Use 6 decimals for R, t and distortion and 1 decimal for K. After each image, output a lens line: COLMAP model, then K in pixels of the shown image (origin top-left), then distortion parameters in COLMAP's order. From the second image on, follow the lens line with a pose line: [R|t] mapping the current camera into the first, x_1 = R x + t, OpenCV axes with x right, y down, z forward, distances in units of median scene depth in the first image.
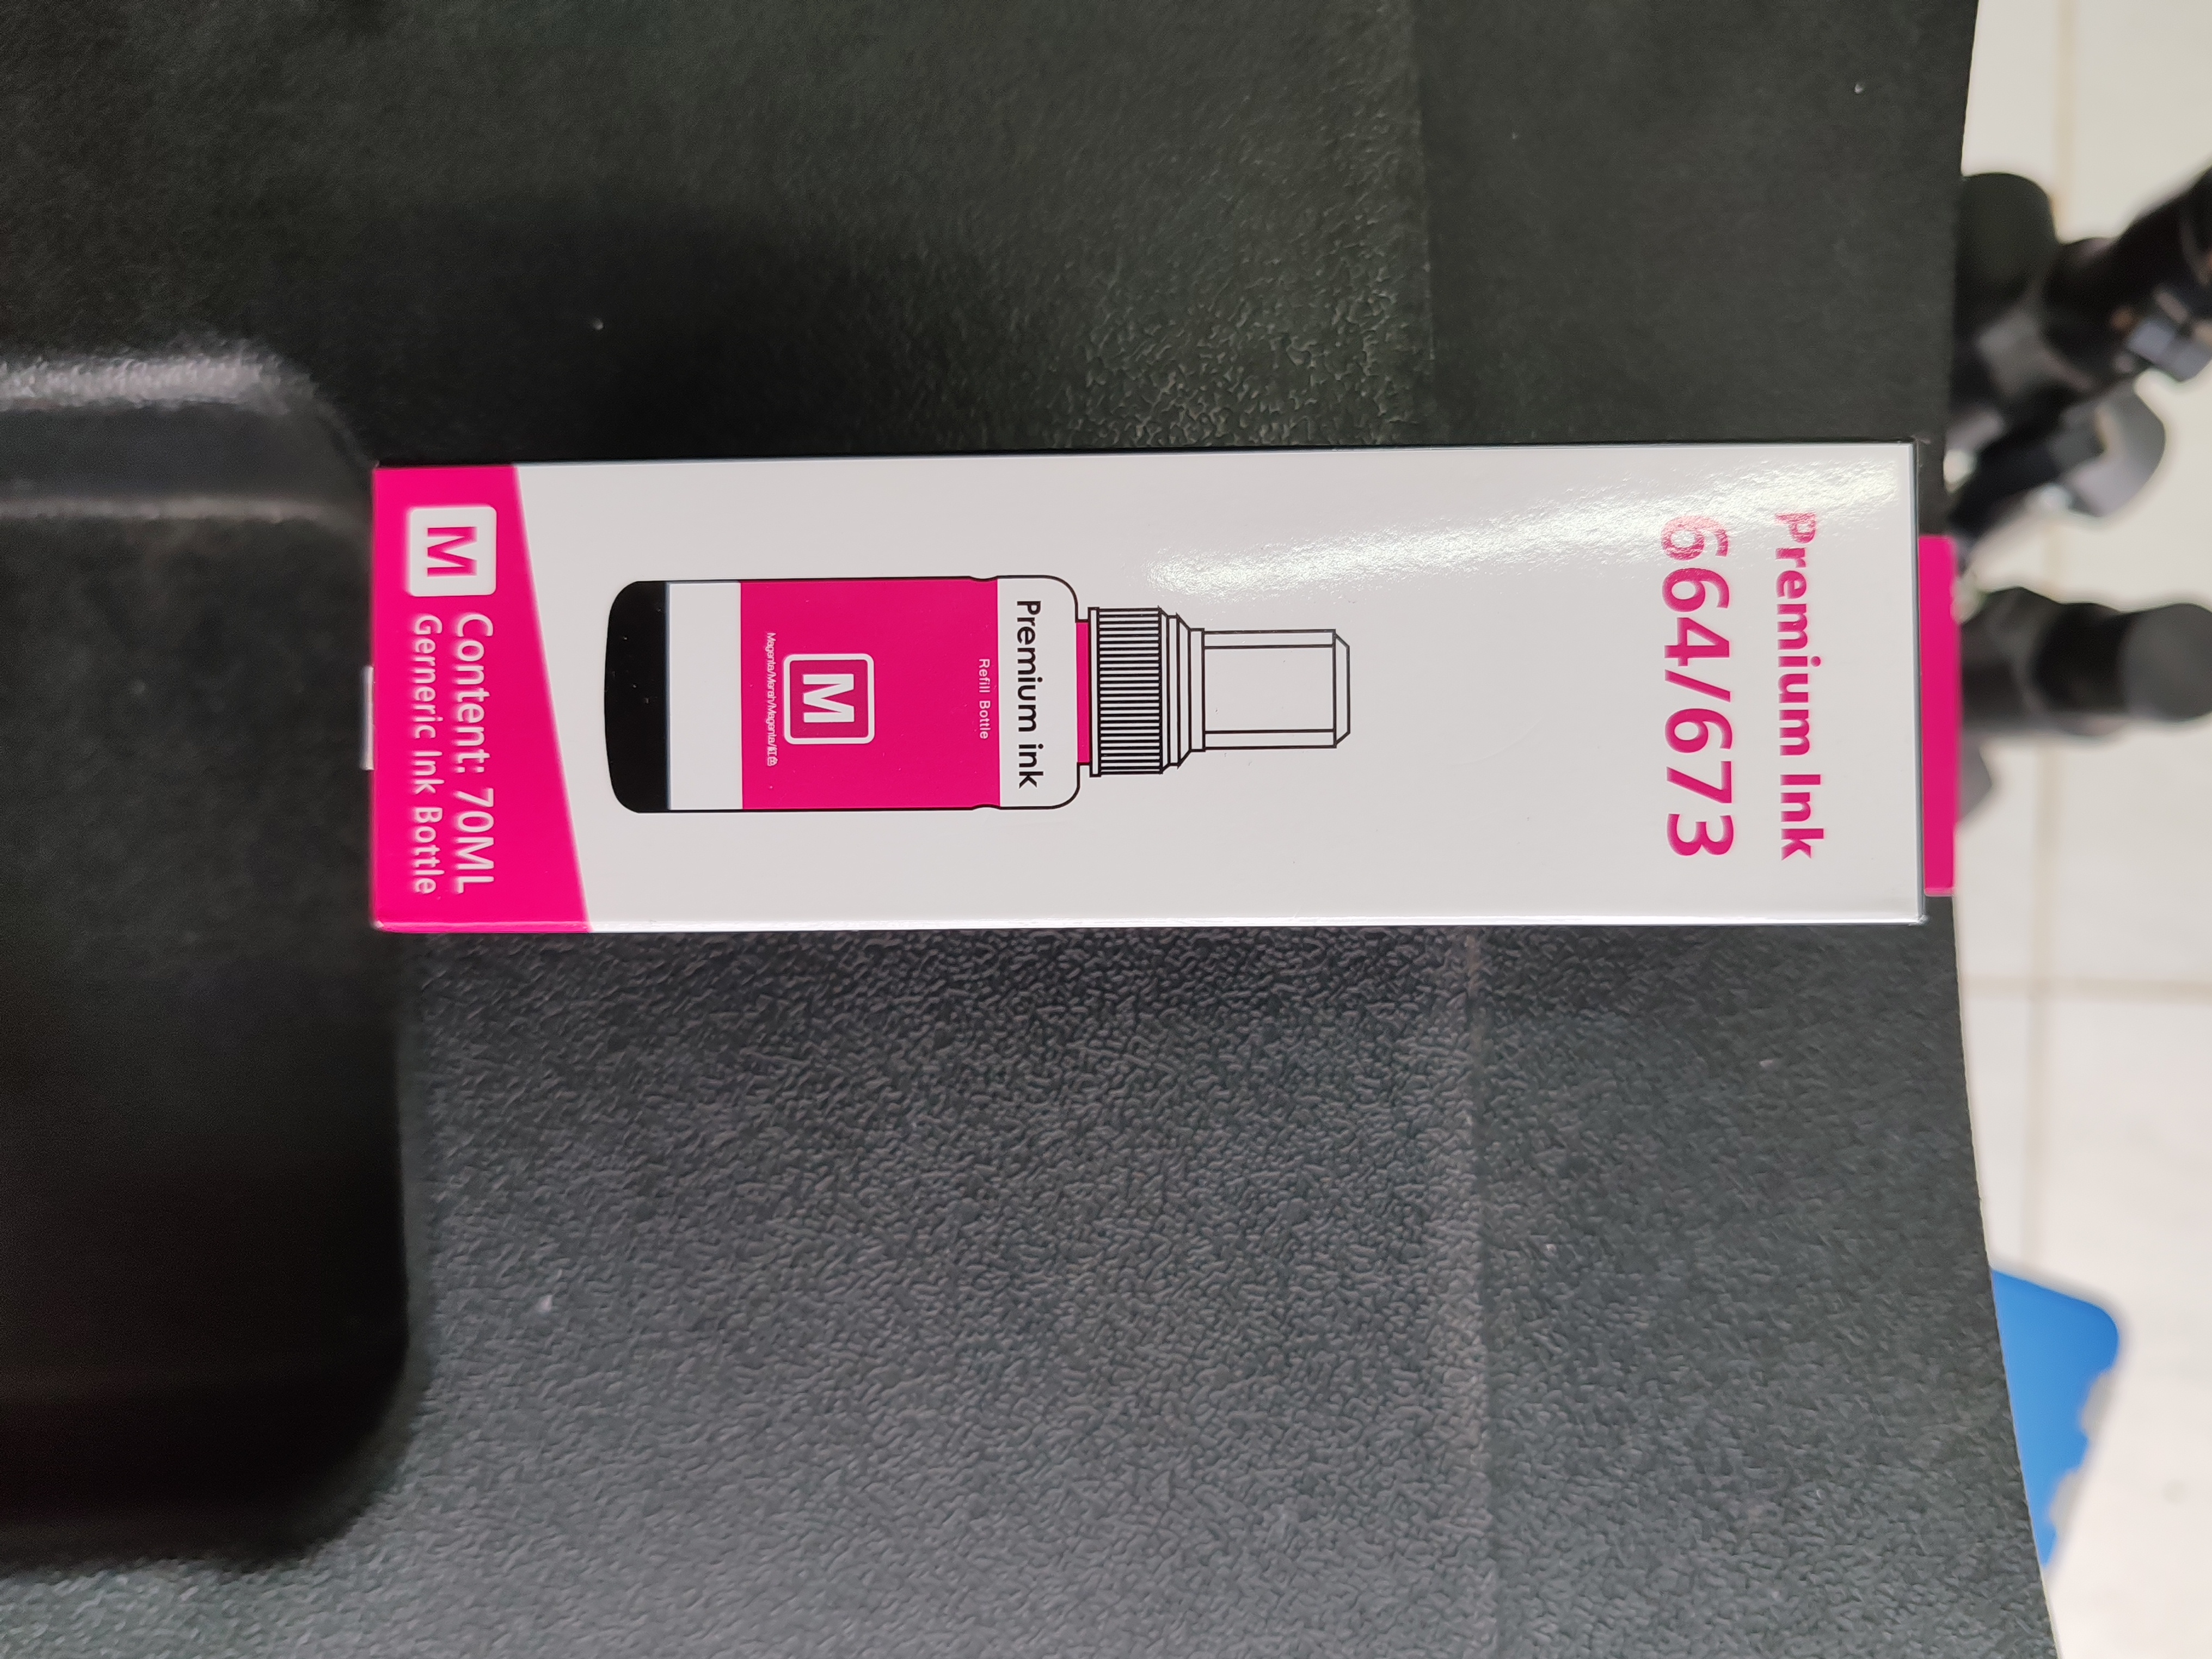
lens RADIAL K [[1778.4, 0, 1108.8], [0, 1778.4, 814.1], [0, 0, 1]] dist [-0.034825, 0.019231]
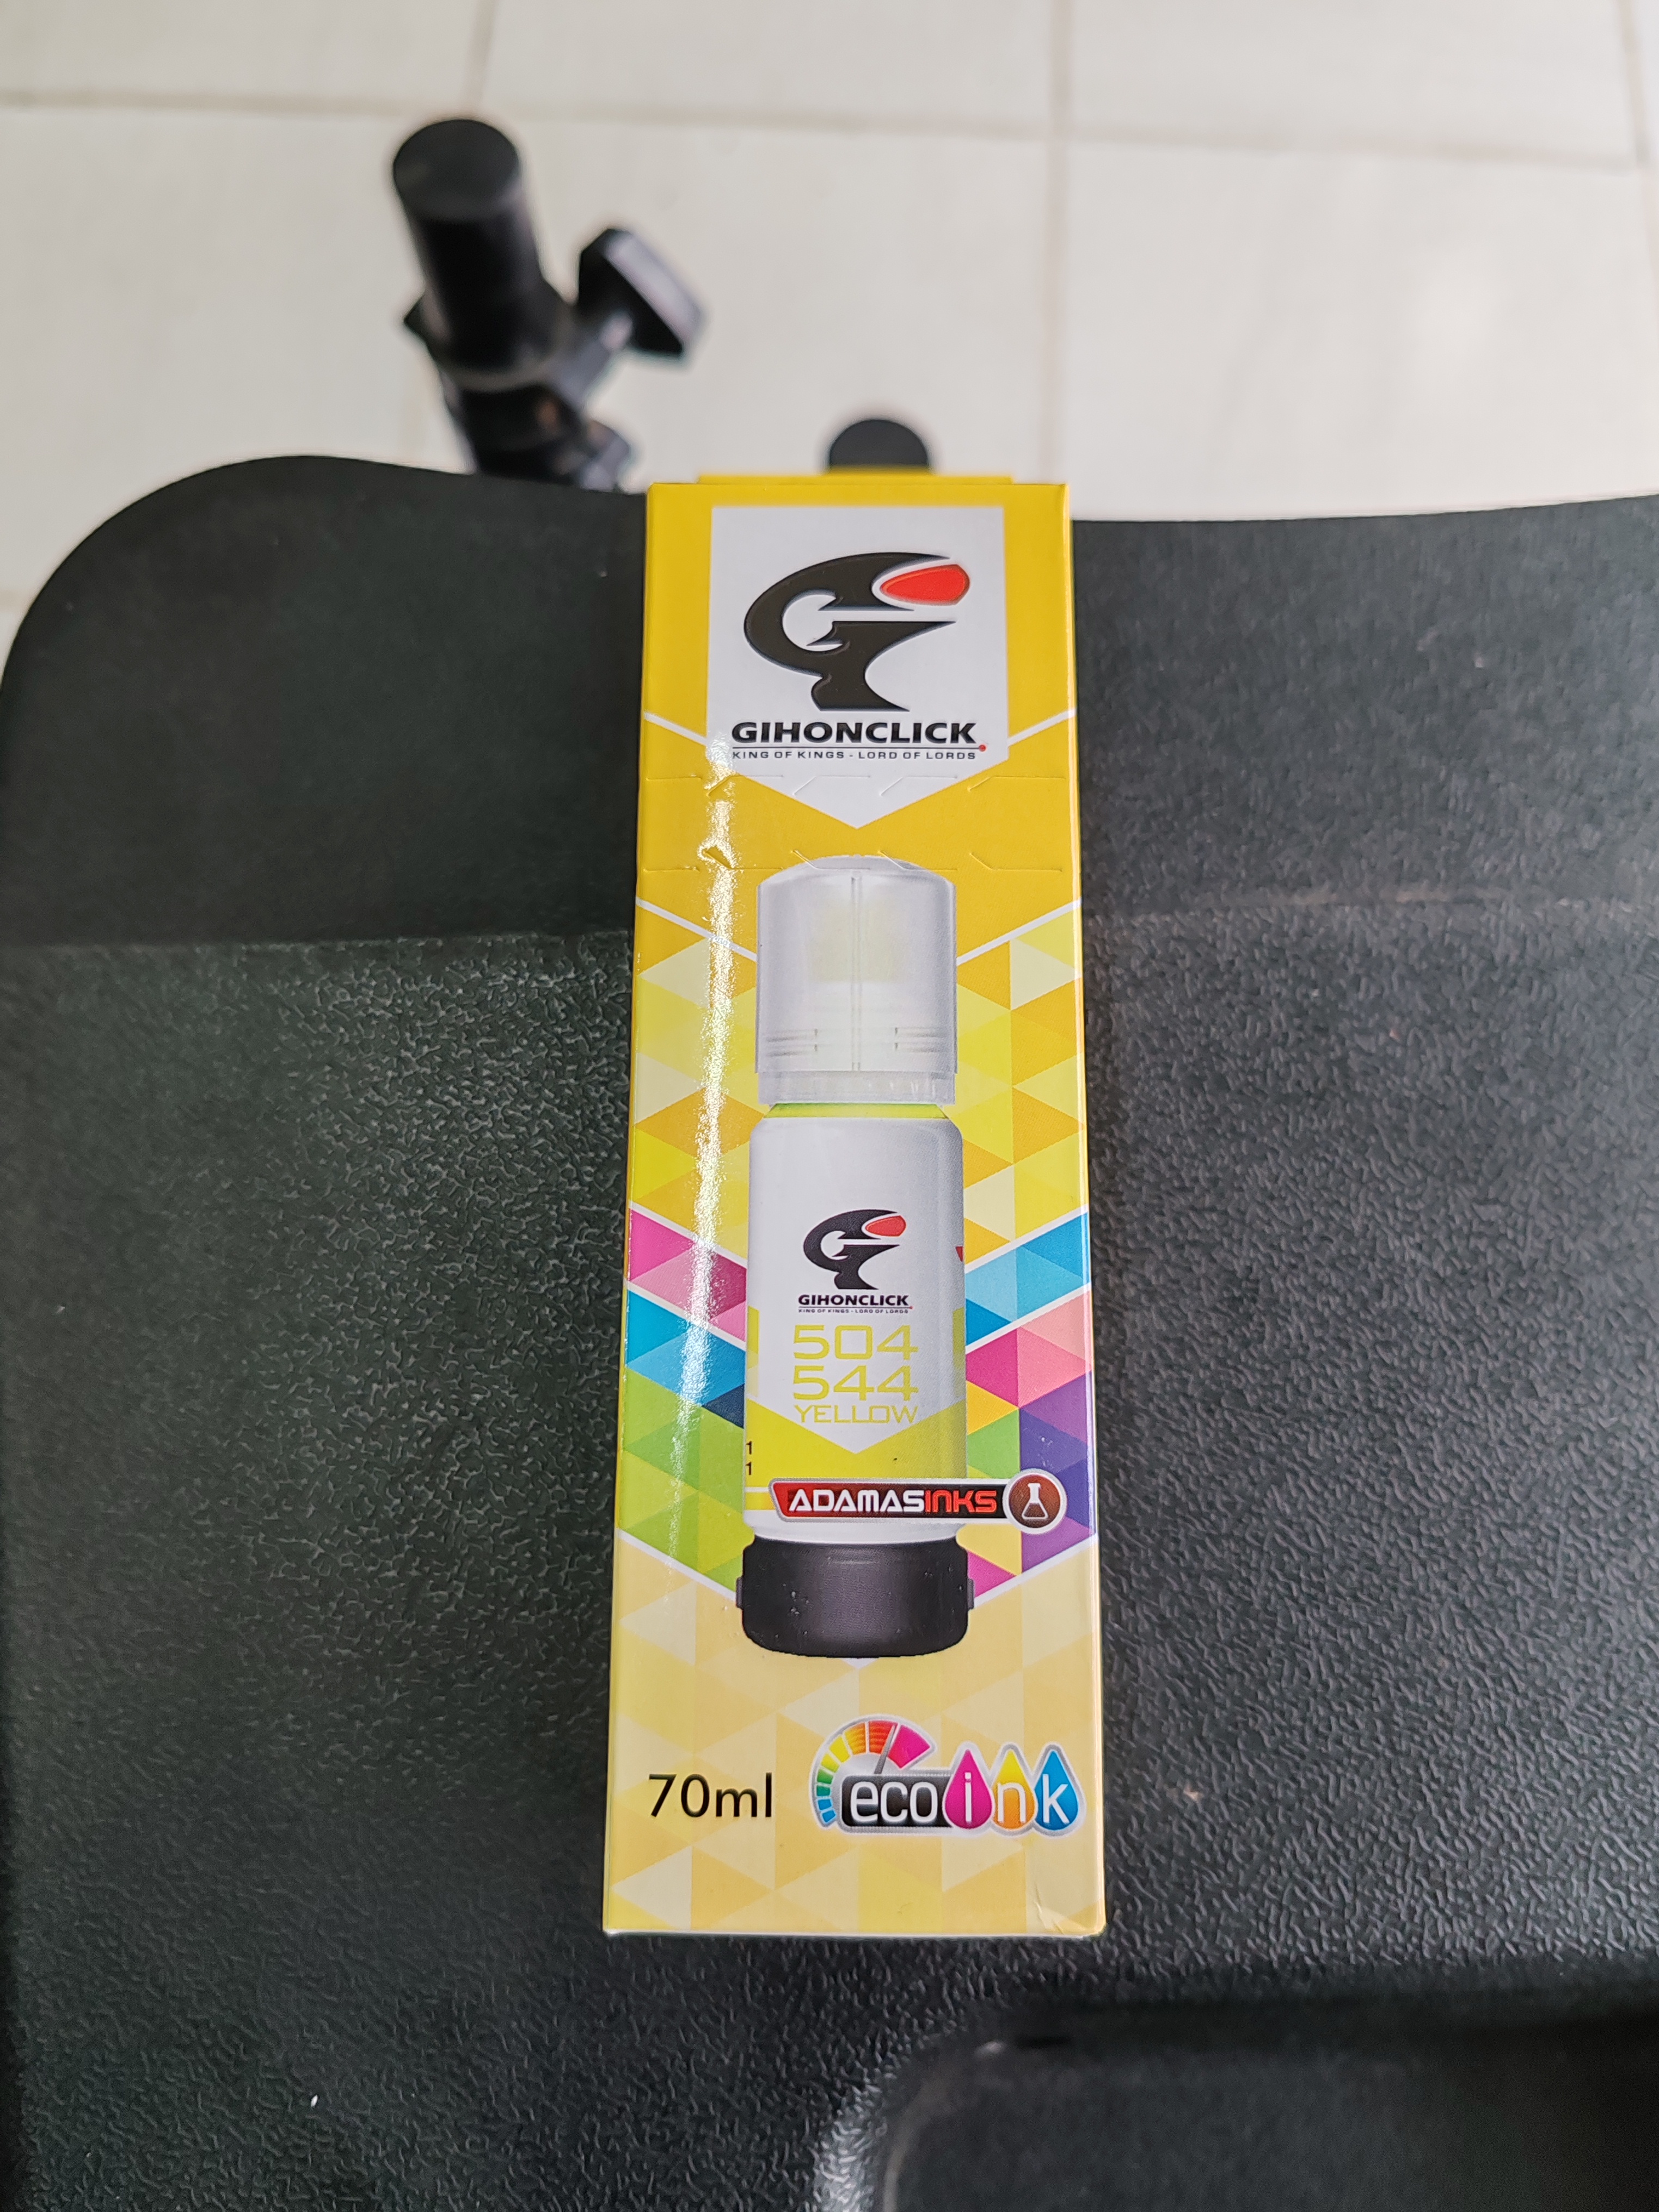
lens RADIAL K [[1778.4, 0, 822.8], [0, 1778.4, 1094.3], [0, 0, 1]] dist [-0.034825, 0.019231]
pose [[0.013505, -0.965208, 0.261134, -0.199154], [0.999788, 0.017101, 0.011504, -0.290390], [-0.015569, 0.260923, 0.965234, -0.013781]]
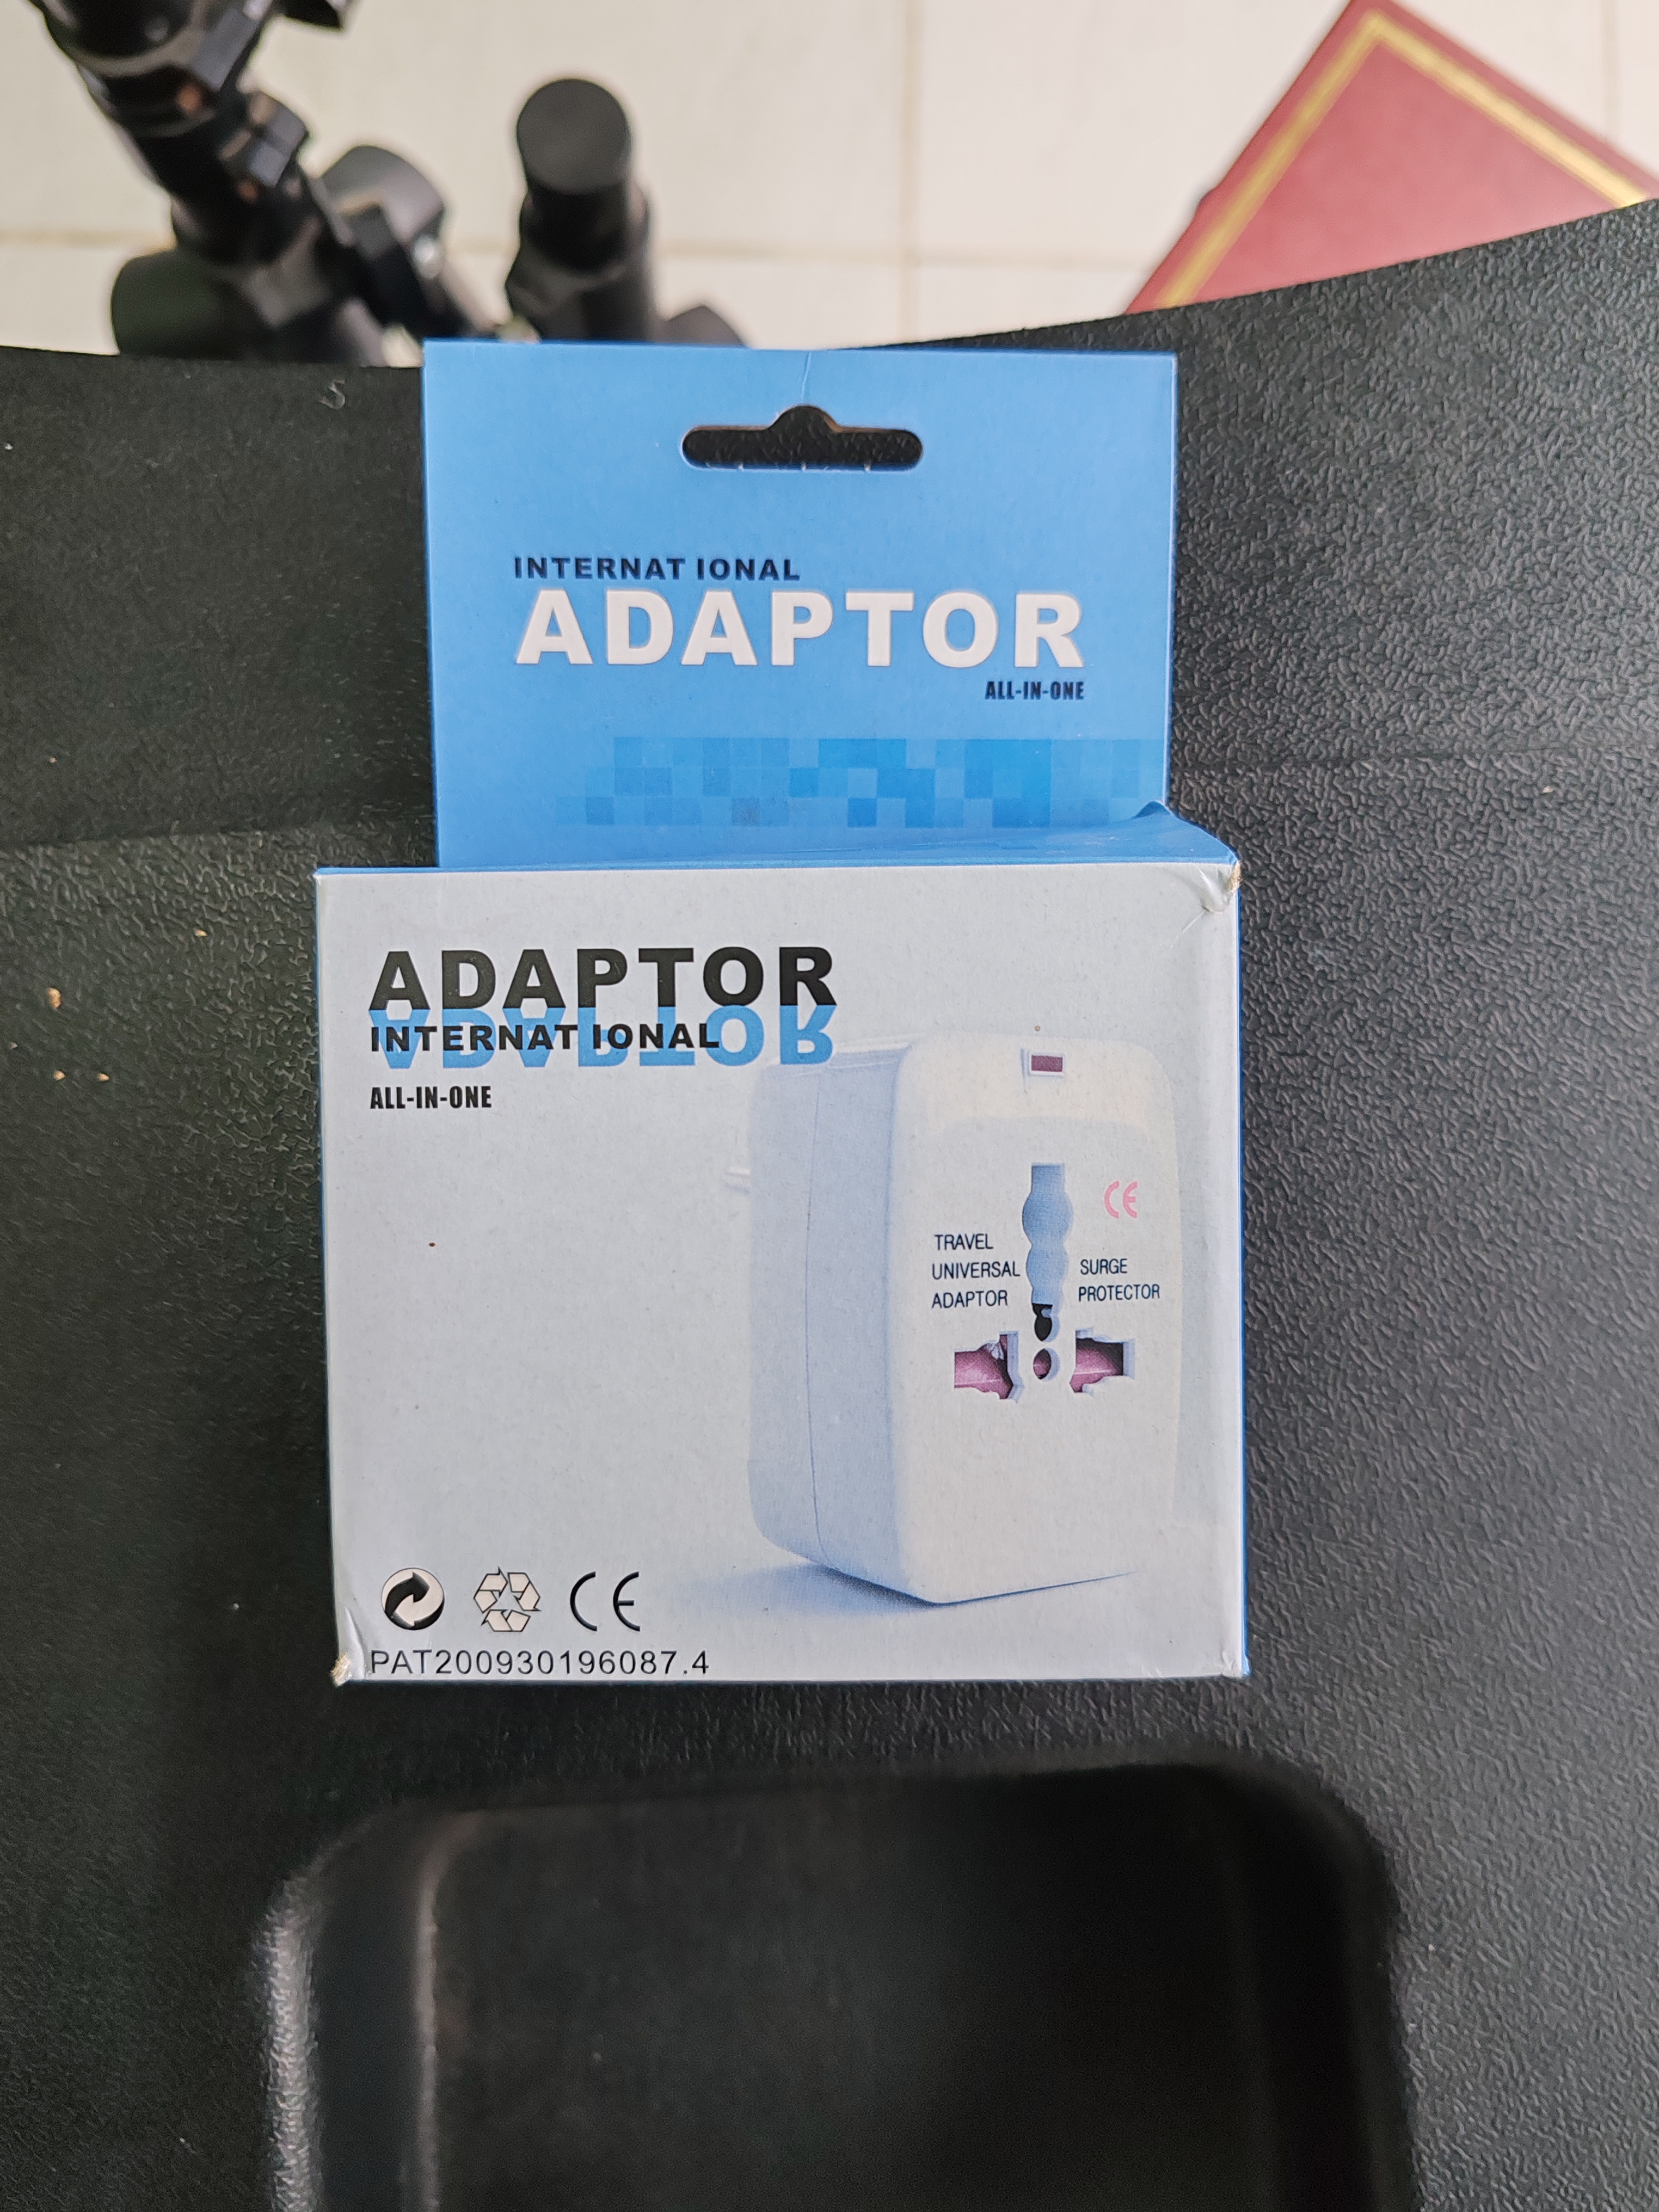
lens RADIAL K [[1778.4, 0, 816.8], [0, 1778.4, 1108.8], [0, 0, 1]] dist [-0.034825, 0.019231]
pose [[-0.017052, -0.999291, 0.033557, -0.029380], [0.999624, -0.016318, 0.022036, 0.058477], [-0.021473, 0.033921, 0.999194, -0.089739]]
